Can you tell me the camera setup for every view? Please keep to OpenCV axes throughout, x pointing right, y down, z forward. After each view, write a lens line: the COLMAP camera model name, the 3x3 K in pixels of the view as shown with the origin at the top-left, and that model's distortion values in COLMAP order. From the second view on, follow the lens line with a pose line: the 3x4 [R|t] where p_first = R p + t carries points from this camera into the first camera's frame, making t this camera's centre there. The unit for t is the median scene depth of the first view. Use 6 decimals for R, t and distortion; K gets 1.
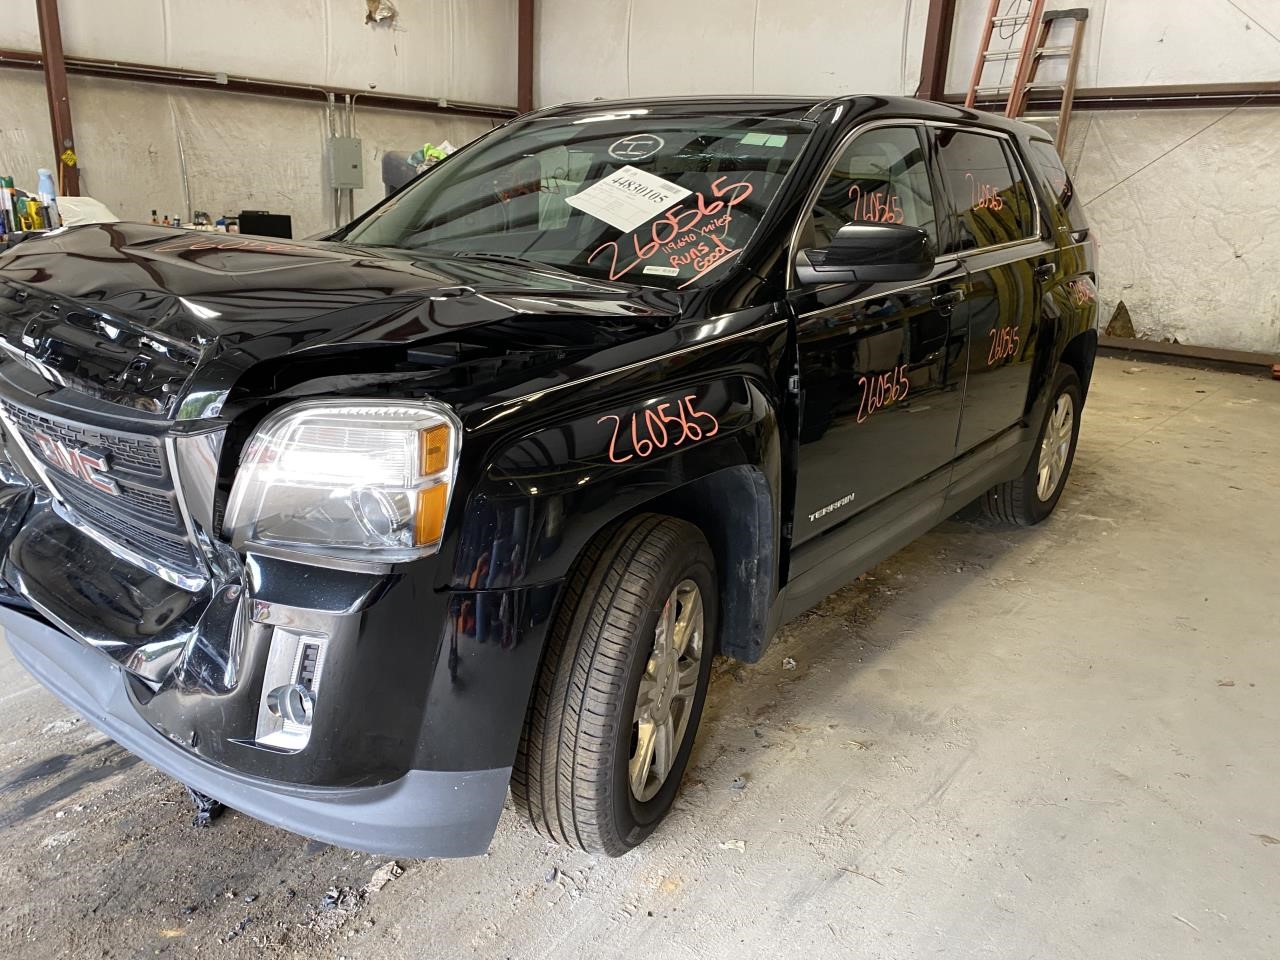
lens RADIAL K [[971.9, 0, 640.0], [0, 971.9, 480.0], [0, 0, 1]] dist [0.008738, 0.002626]
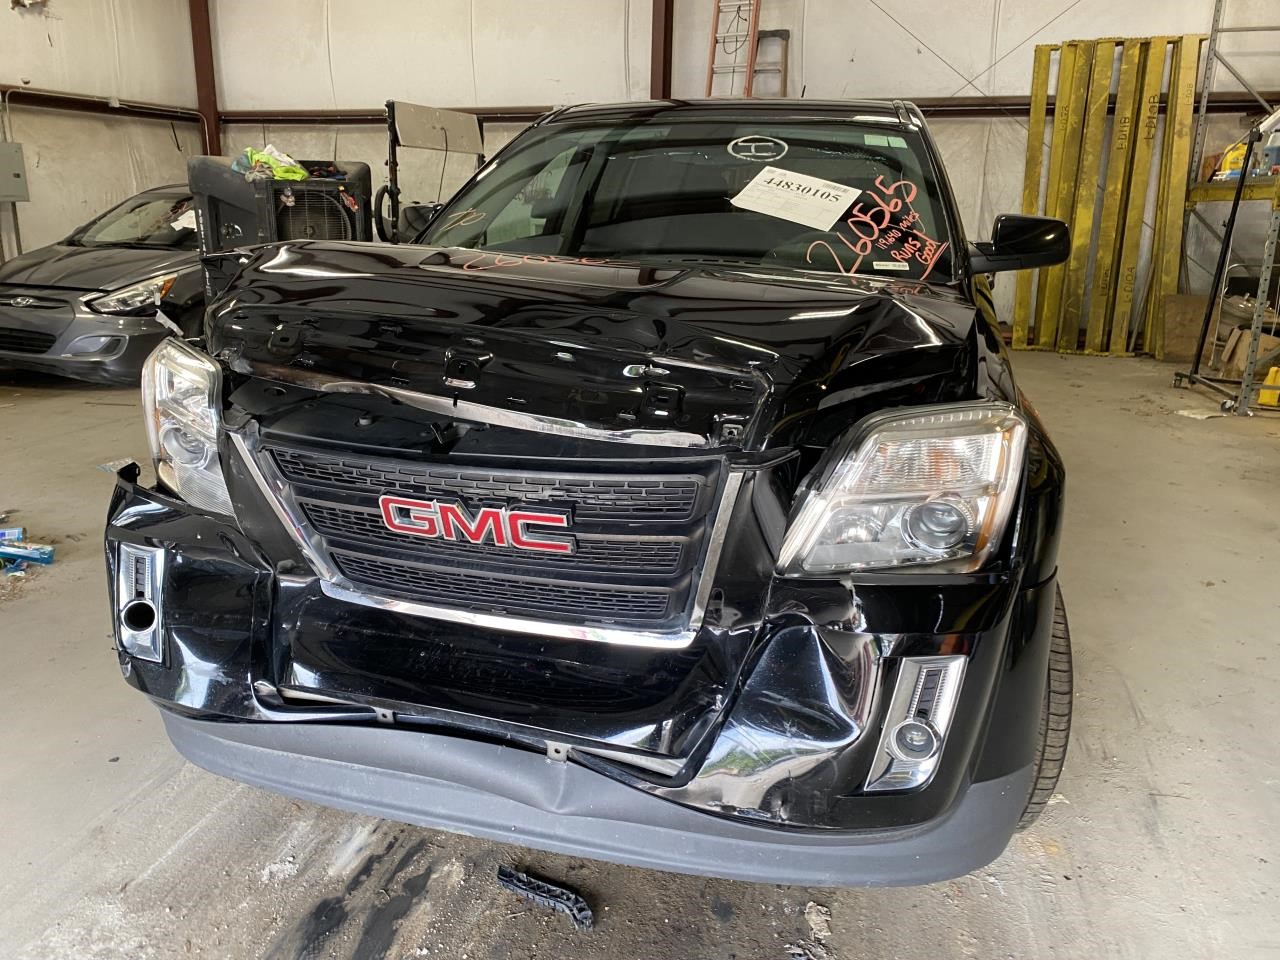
lens RADIAL K [[968.5, 0, 637.7], [0, 968.5, 457.3], [0, 0, 1]] dist [0.020041, -0.008162]
pose [[0.926530, -0.115695, 0.357989, -0.172743], [0.125226, 0.992122, -0.003468, -0.012629], [-0.354768, 0.048043, 0.933719, 0.041724]]
